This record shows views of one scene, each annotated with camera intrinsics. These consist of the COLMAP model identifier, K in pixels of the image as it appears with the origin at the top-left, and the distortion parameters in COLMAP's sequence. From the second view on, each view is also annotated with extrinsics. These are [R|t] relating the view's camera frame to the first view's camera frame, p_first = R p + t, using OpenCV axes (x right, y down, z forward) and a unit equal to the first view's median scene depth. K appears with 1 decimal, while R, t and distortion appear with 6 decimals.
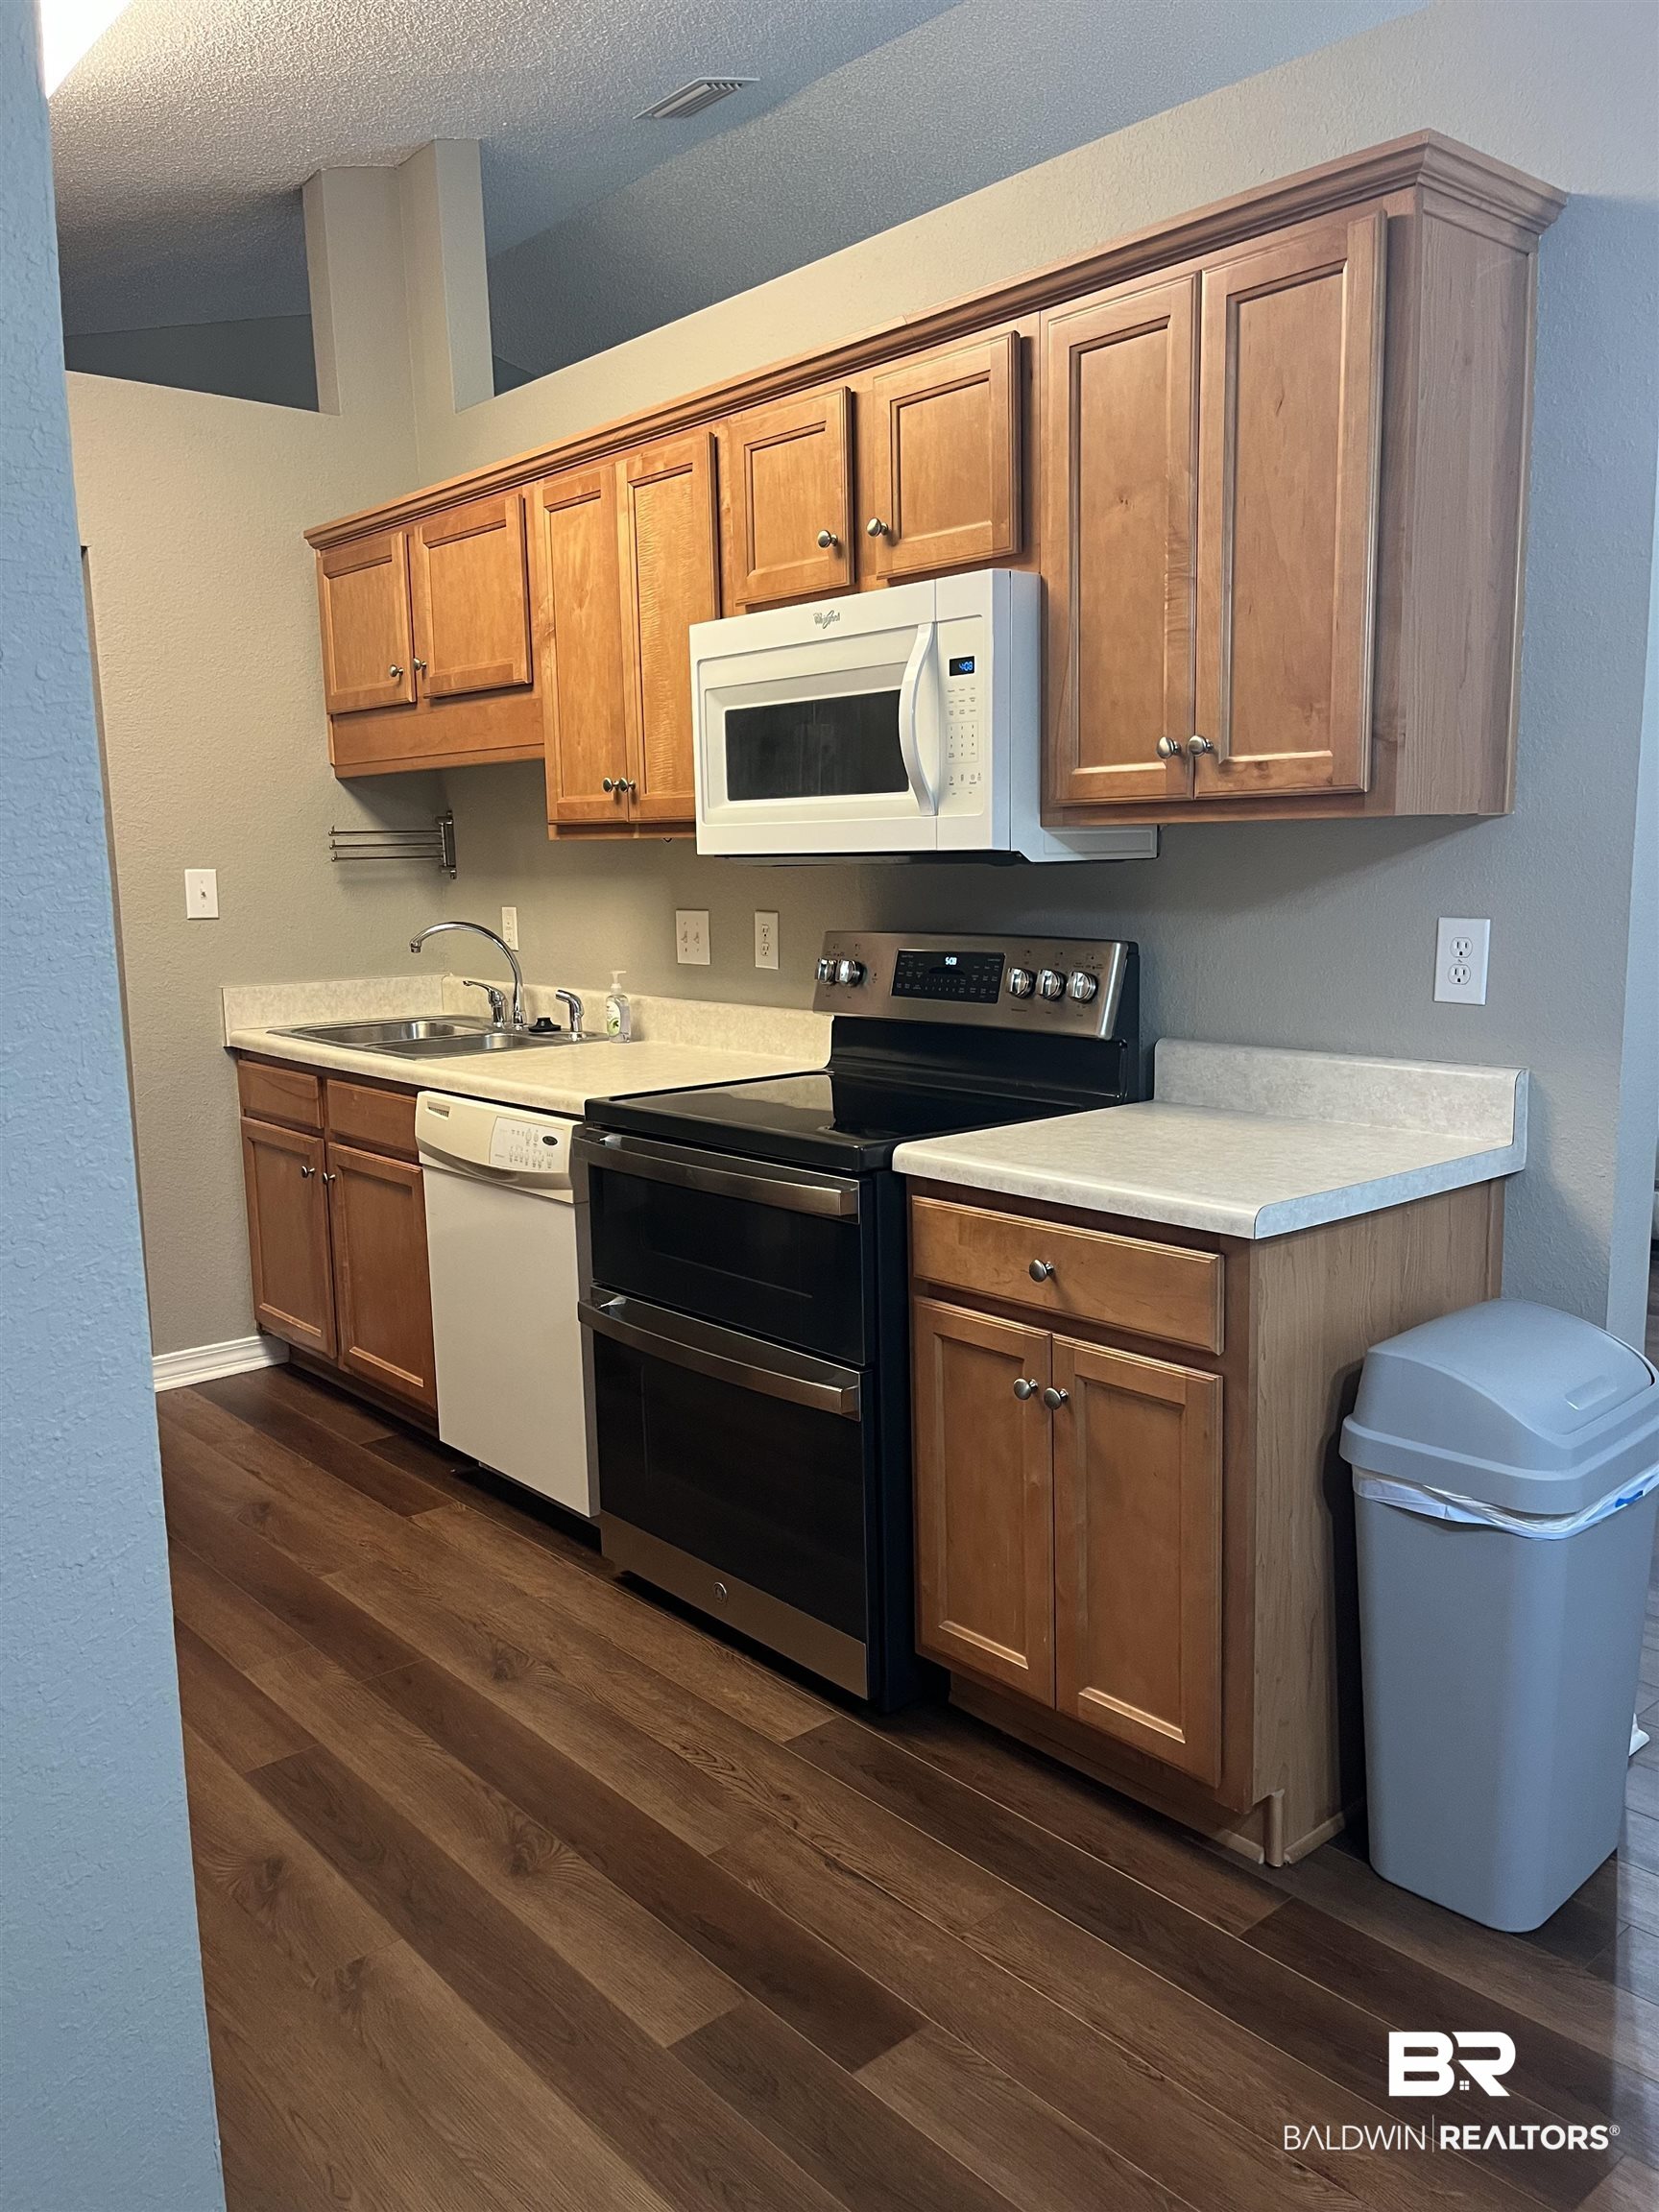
lens RADIAL K [[1686.6, 0, 829.5], [0, 1686.6, 1106.0], [0, 0, 1]] dist [0.060698, -0.088110]
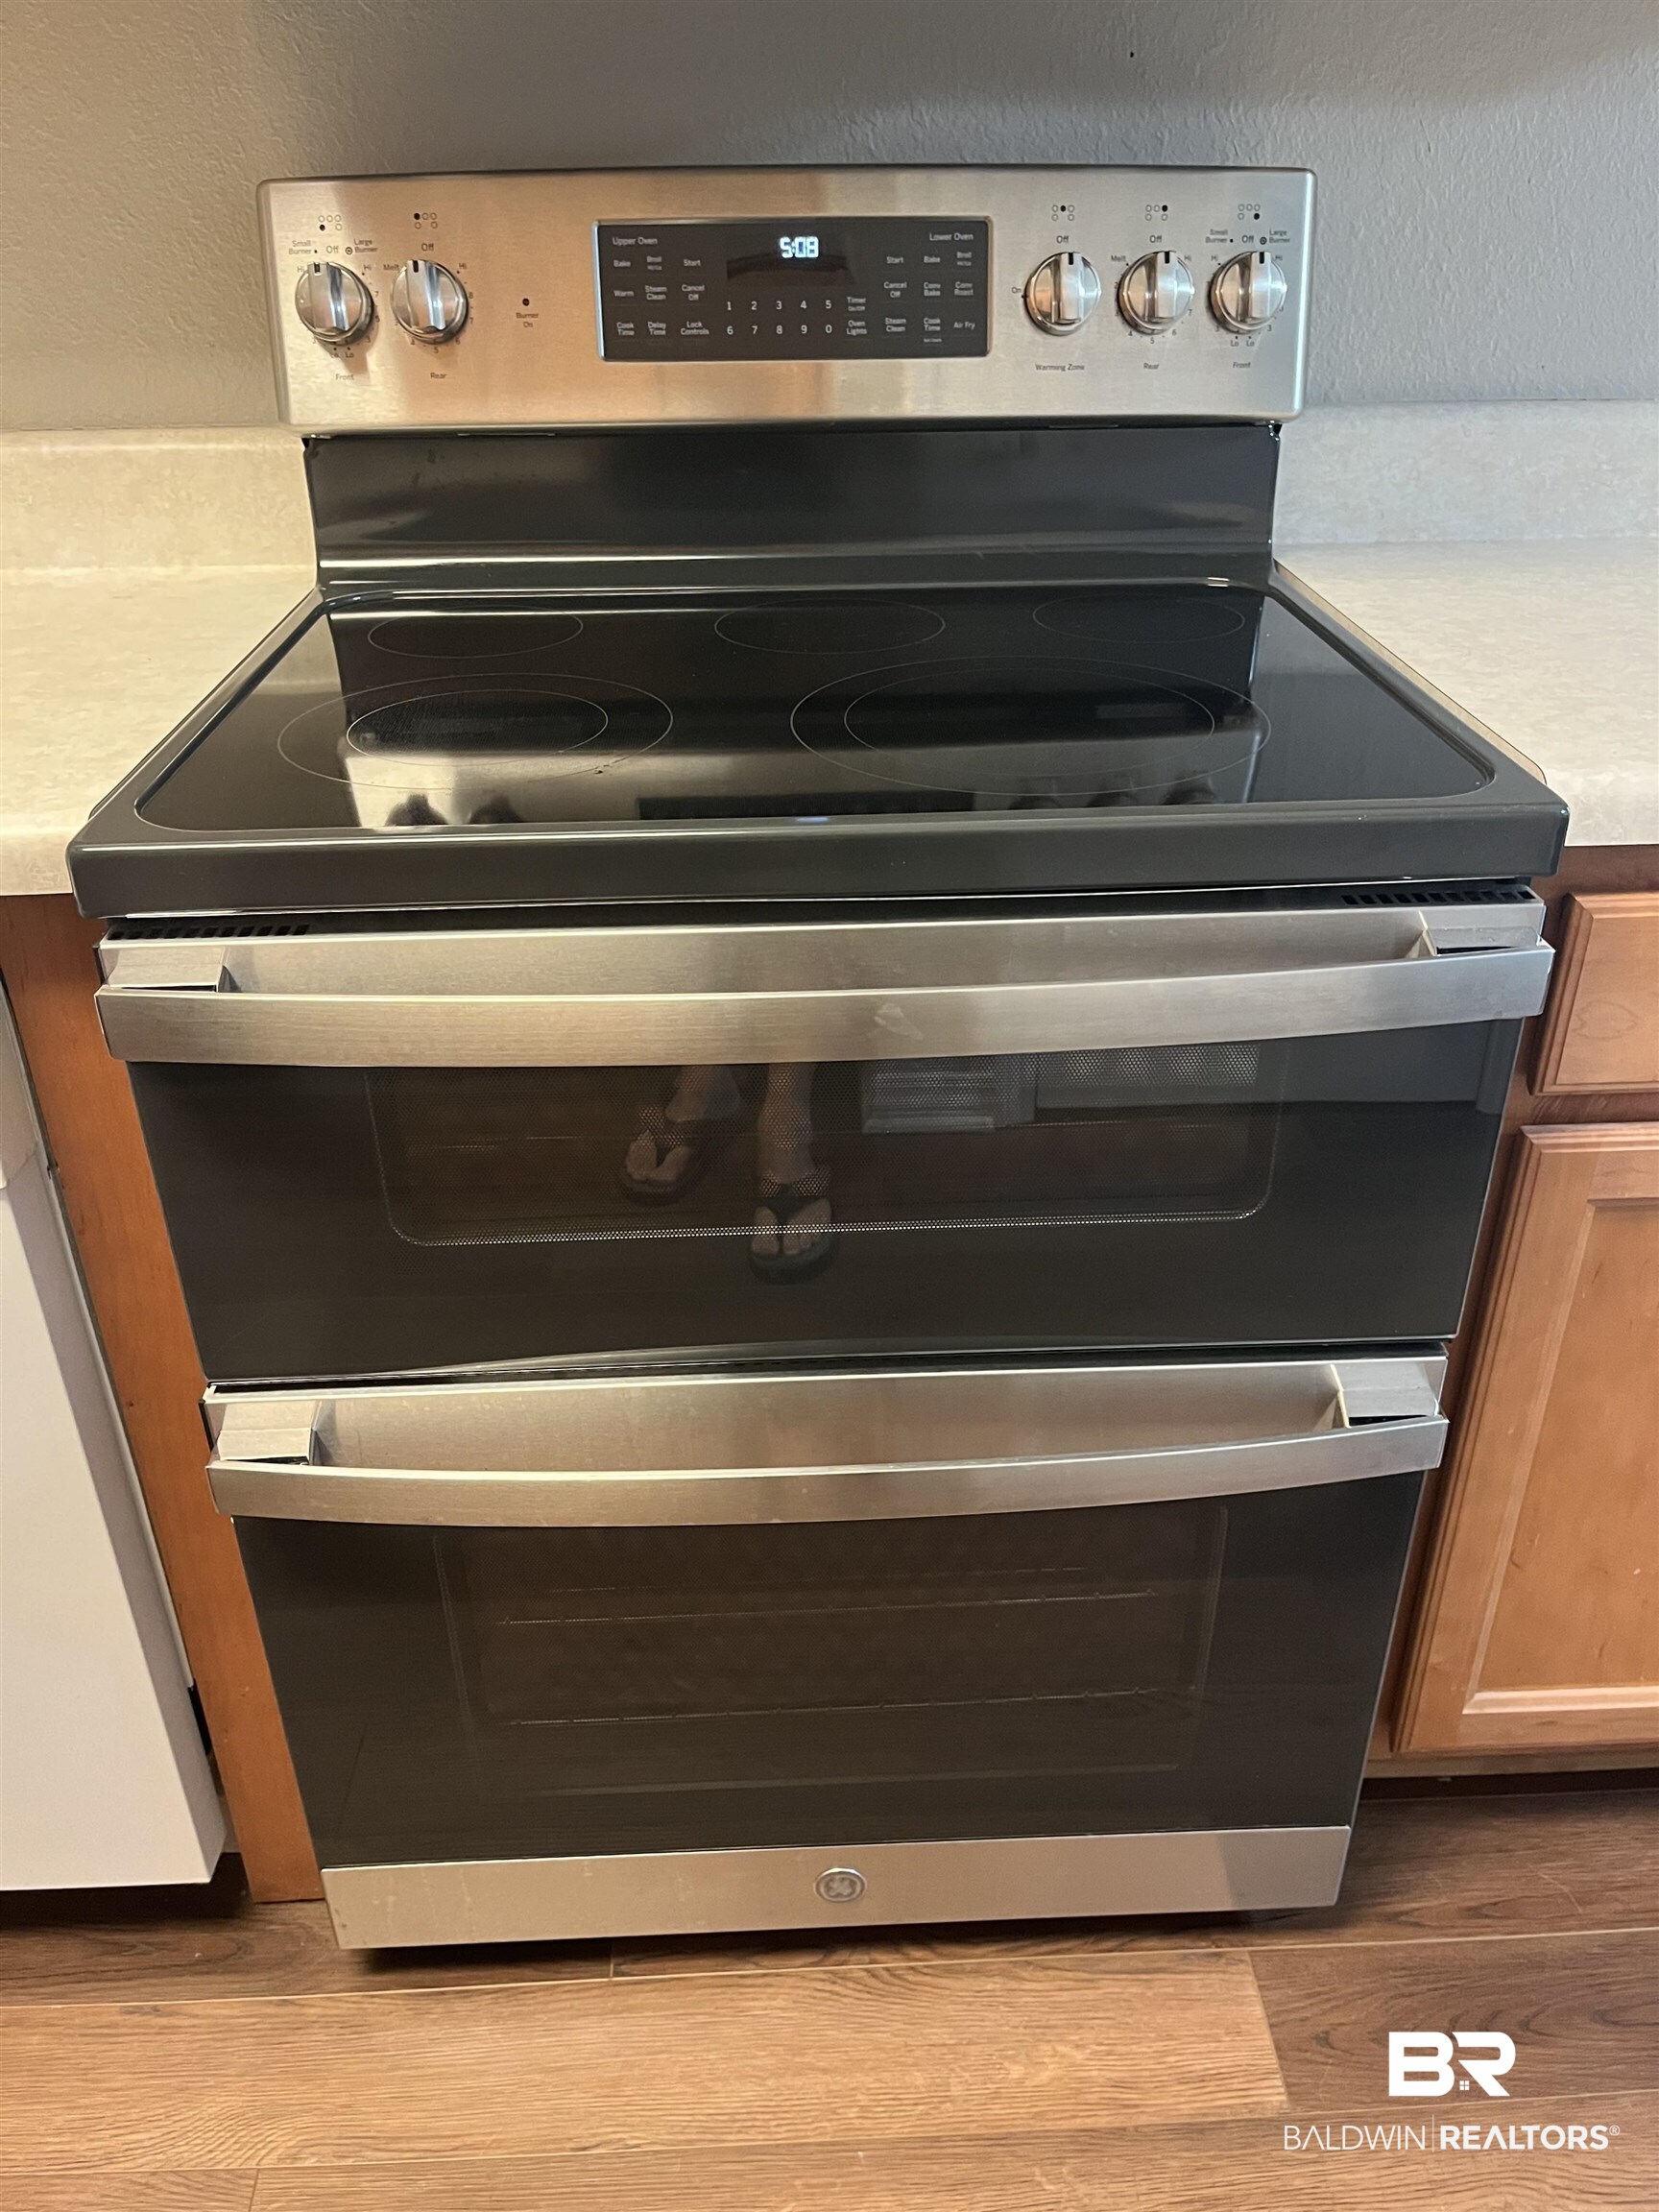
lens RADIAL K [[1682.2, 0, 838.8], [0, 1682.2, 1119.9], [0, 0, 1]] dist [0.087402, -0.129774]
pose [[0.614597, -0.381285, 0.690573, -0.286755], [0.111539, 0.908636, 0.402417, -0.063975], [-0.780916, -0.170298, 0.600974, 0.764764]]
